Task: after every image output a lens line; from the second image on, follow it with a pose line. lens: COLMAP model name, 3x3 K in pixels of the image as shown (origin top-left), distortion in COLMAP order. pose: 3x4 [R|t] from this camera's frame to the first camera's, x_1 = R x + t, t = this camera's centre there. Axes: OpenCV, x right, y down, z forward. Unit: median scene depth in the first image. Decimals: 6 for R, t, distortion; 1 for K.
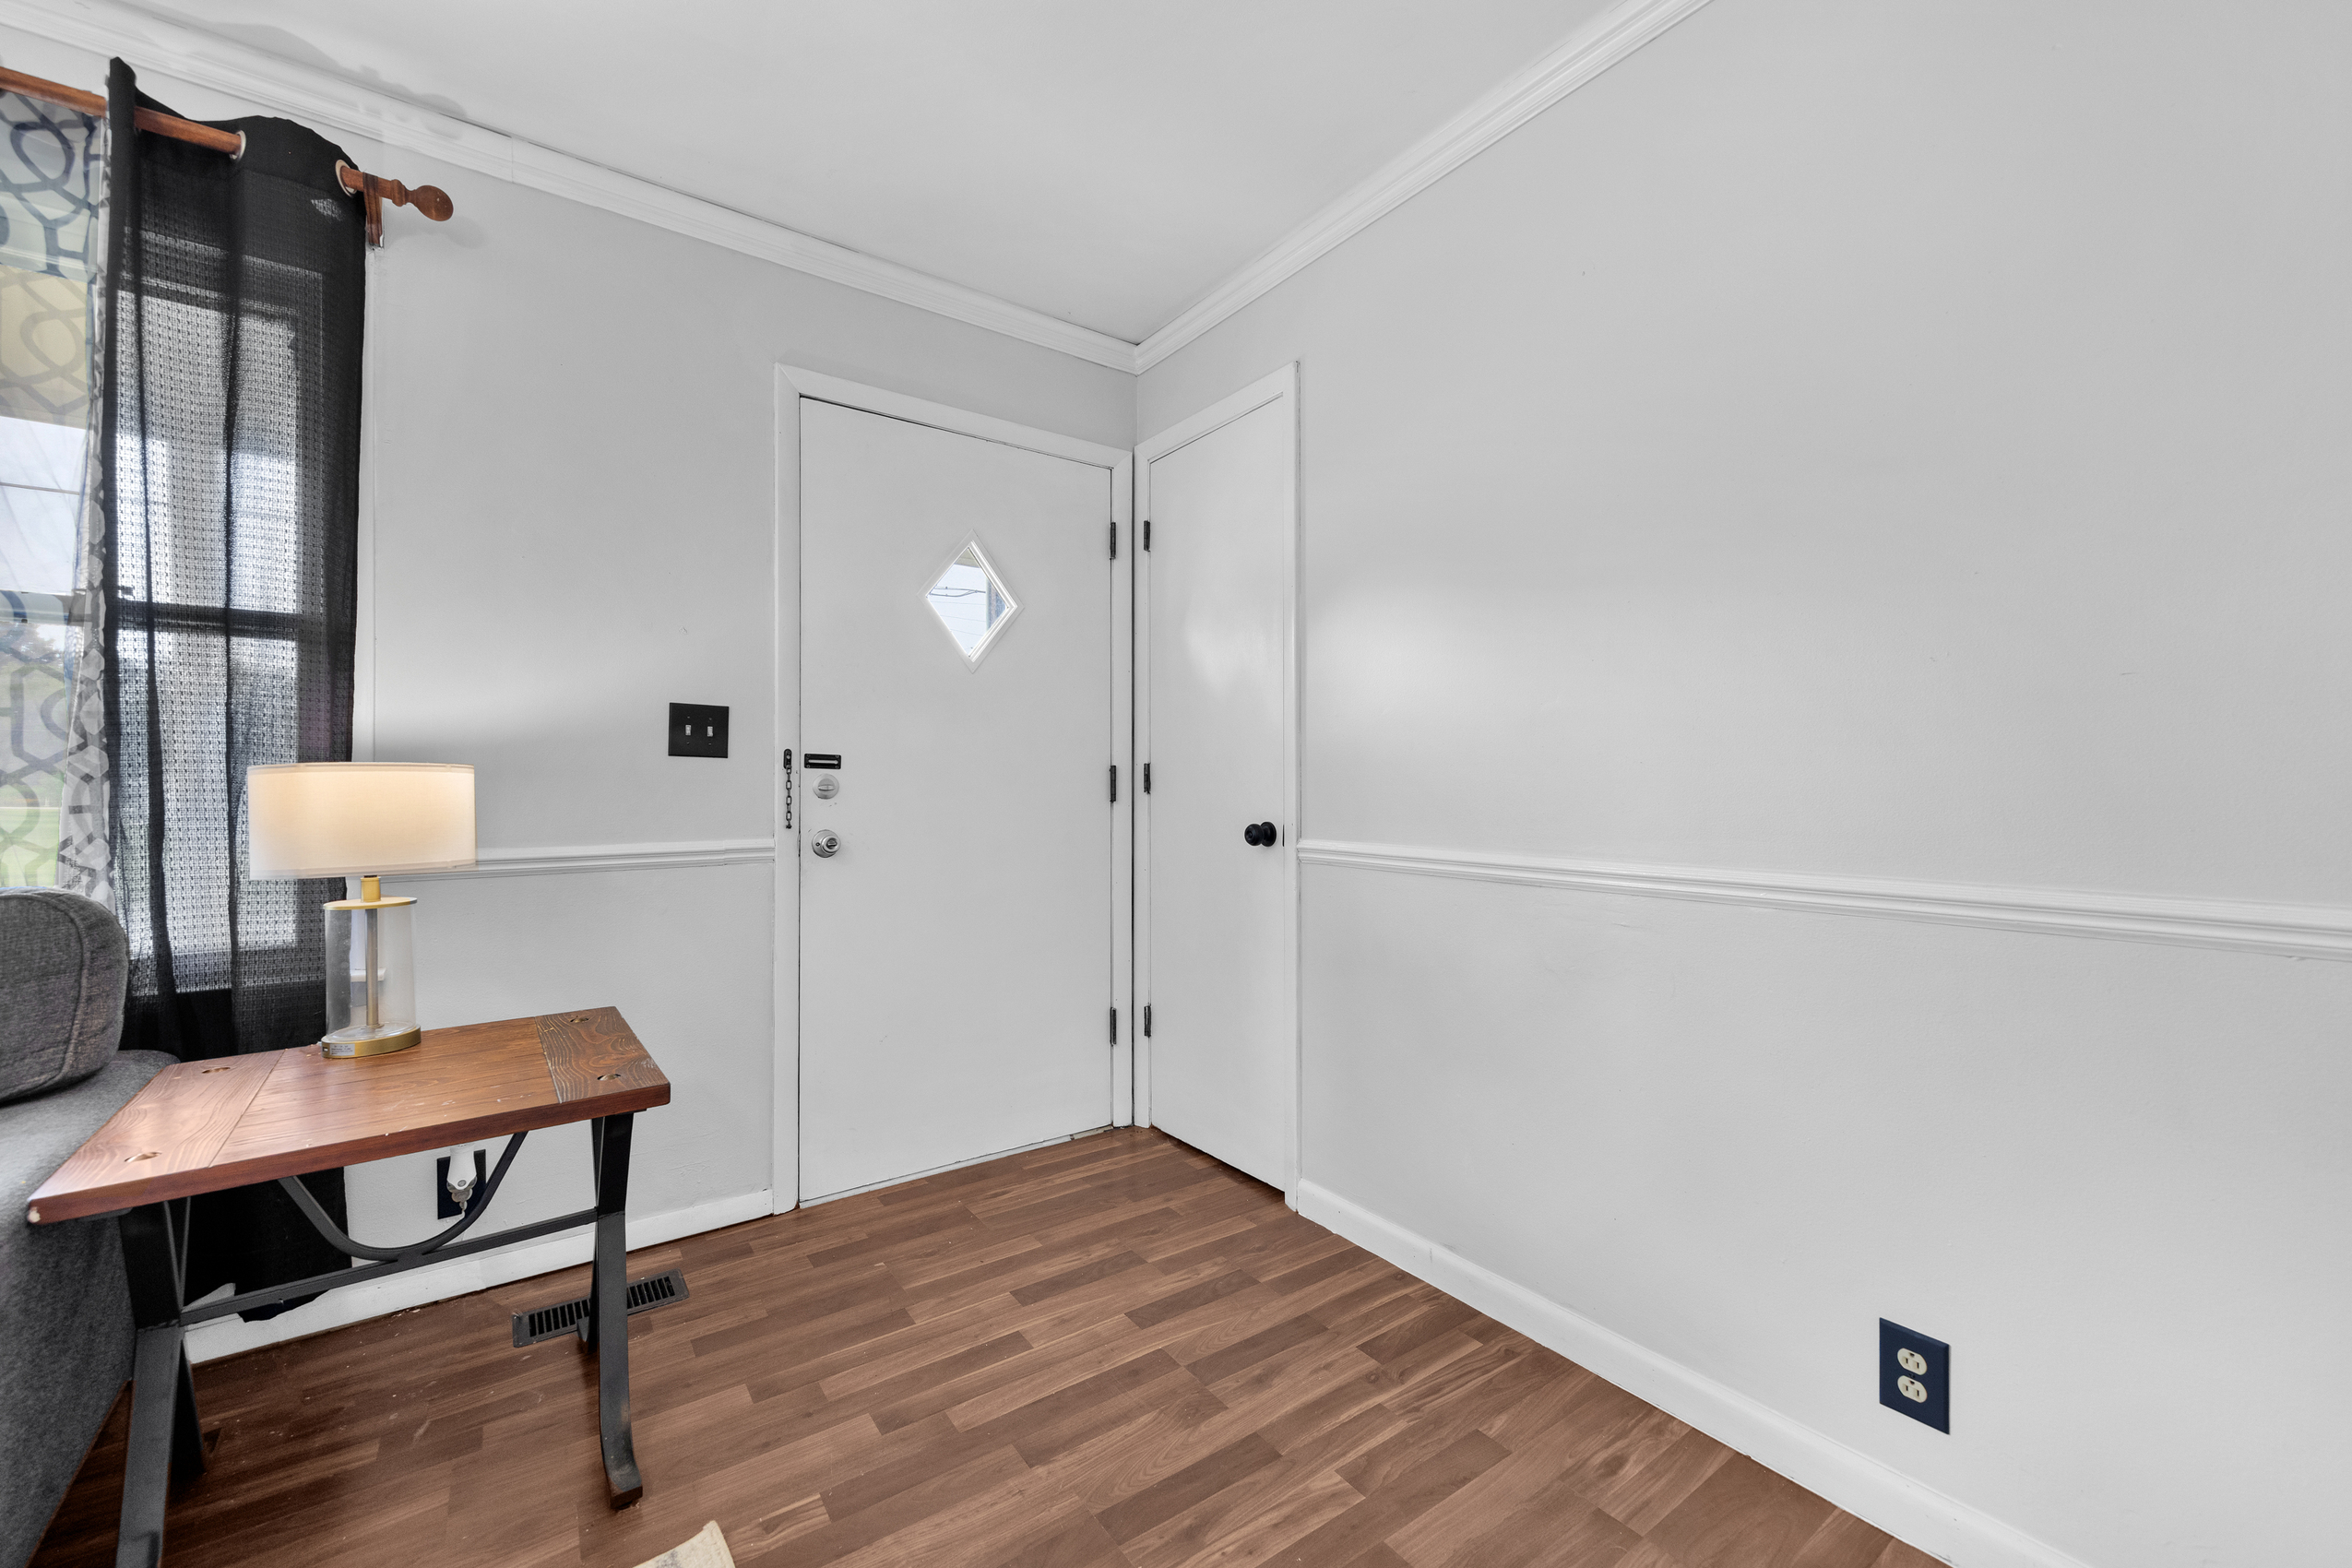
lens RADIAL K [[917.8, 0, 1128.9], [0, 917.8, 789.3], [0, 0, 1]] dist [0.003699, -0.000998]
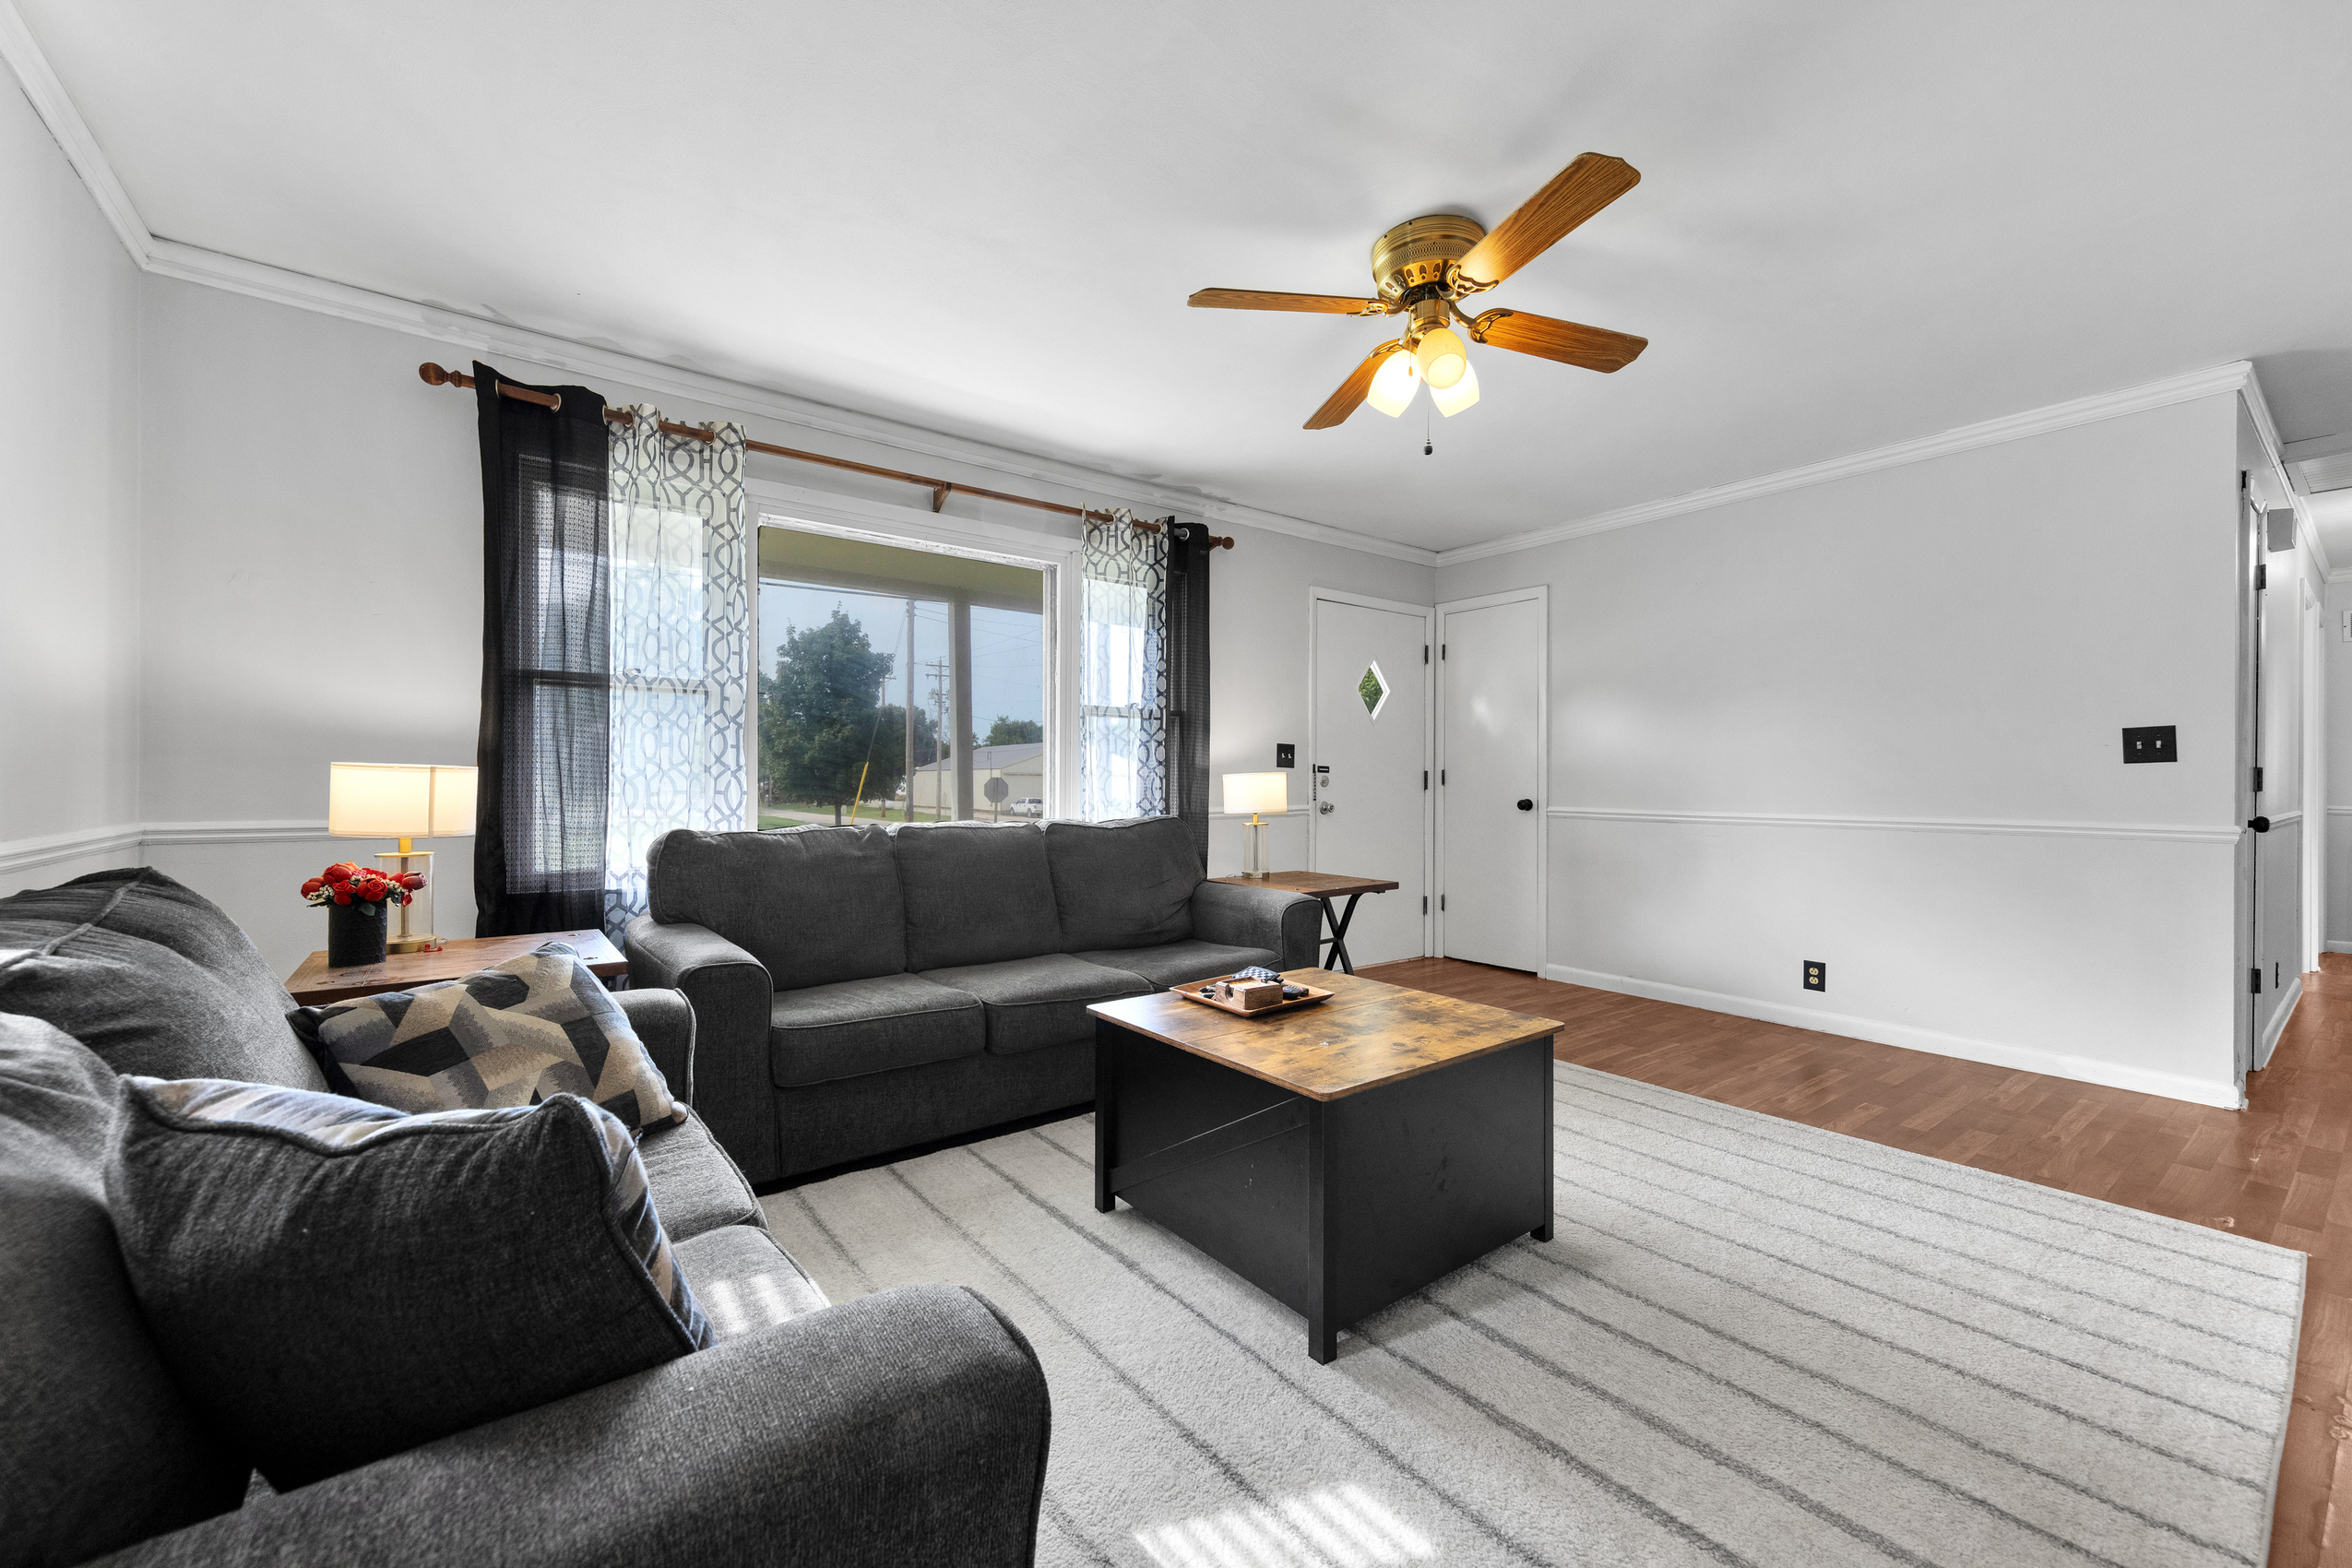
lens RADIAL K [[917.8, 0, 1116.6], [0, 917.8, 784.0], [0, 0, 1]] dist [0.003699, -0.000998]
pose [[0.999945, 0.006160, 0.008462, -0.861151], [-0.006190, 0.999975, 0.003522, -0.000467], [-0.008440, -0.003574, 0.999958, -1.170541]]
